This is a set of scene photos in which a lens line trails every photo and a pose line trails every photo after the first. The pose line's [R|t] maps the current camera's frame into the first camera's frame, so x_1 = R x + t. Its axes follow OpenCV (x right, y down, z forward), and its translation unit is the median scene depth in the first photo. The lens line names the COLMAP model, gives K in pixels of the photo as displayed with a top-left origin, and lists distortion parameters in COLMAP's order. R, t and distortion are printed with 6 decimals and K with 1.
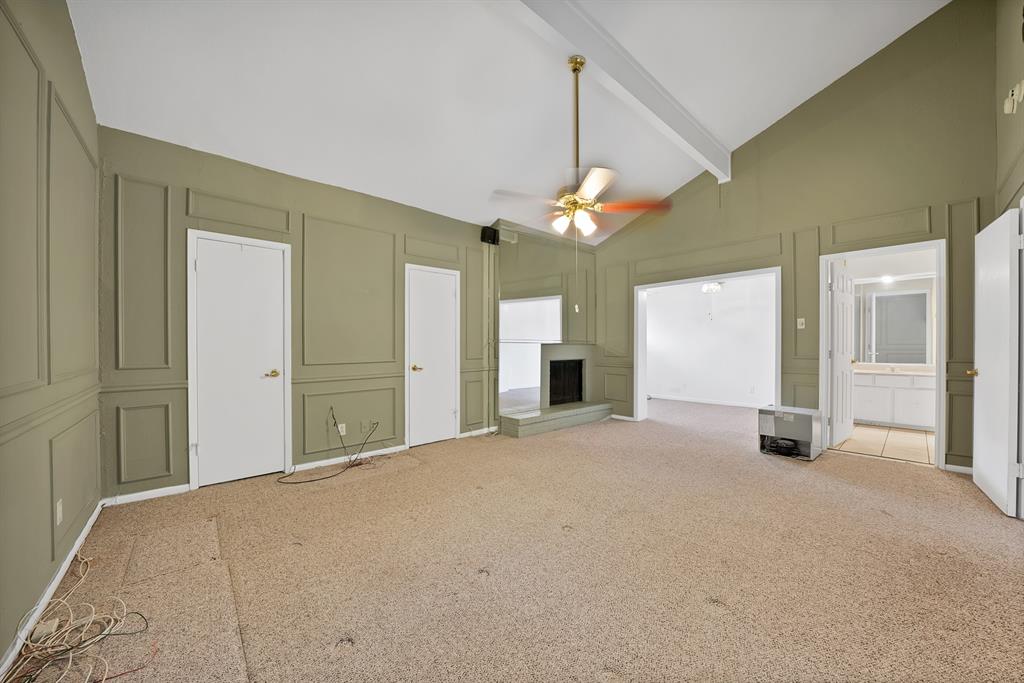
lens RADIAL K [[373.7, 0, 515.8], [0, 373.7, 341.6], [0, 0, 1]] dist [-0.018499, 0.001525]
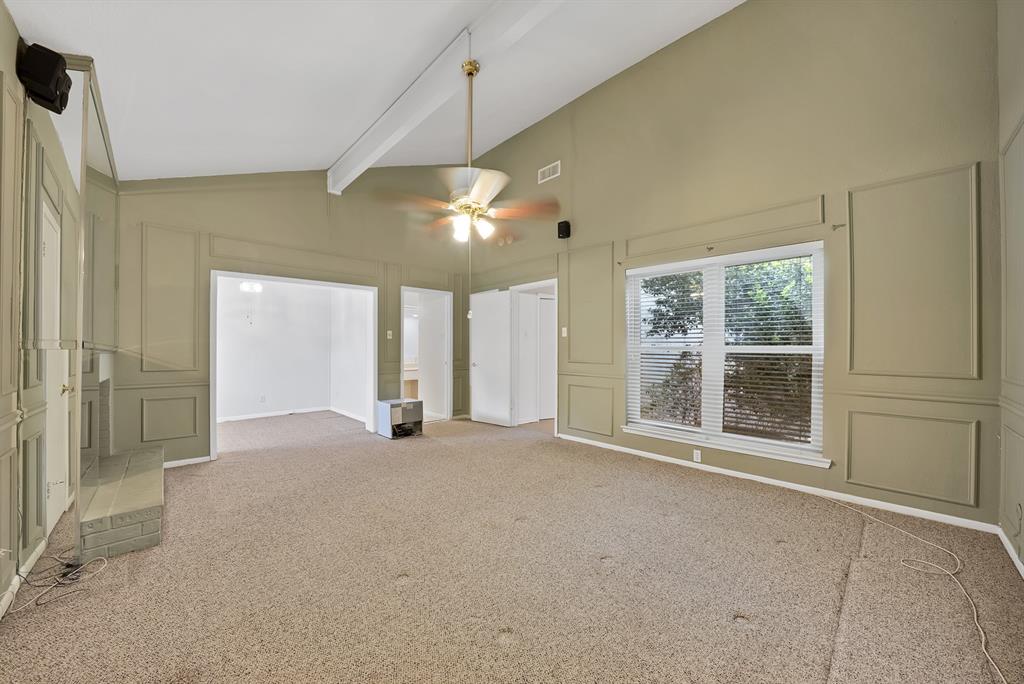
lens RADIAL K [[373.7, 0, 515.7], [0, 373.7, 349.0], [0, 0, 1]] dist [-0.018499, 0.001525]
pose [[-0.048902, 0.002132, 0.998801, -0.583511], [-0.001626, 0.999996, -0.002214, 0.003567], [-0.998802, -0.001733, -0.048899, 0.658111]]
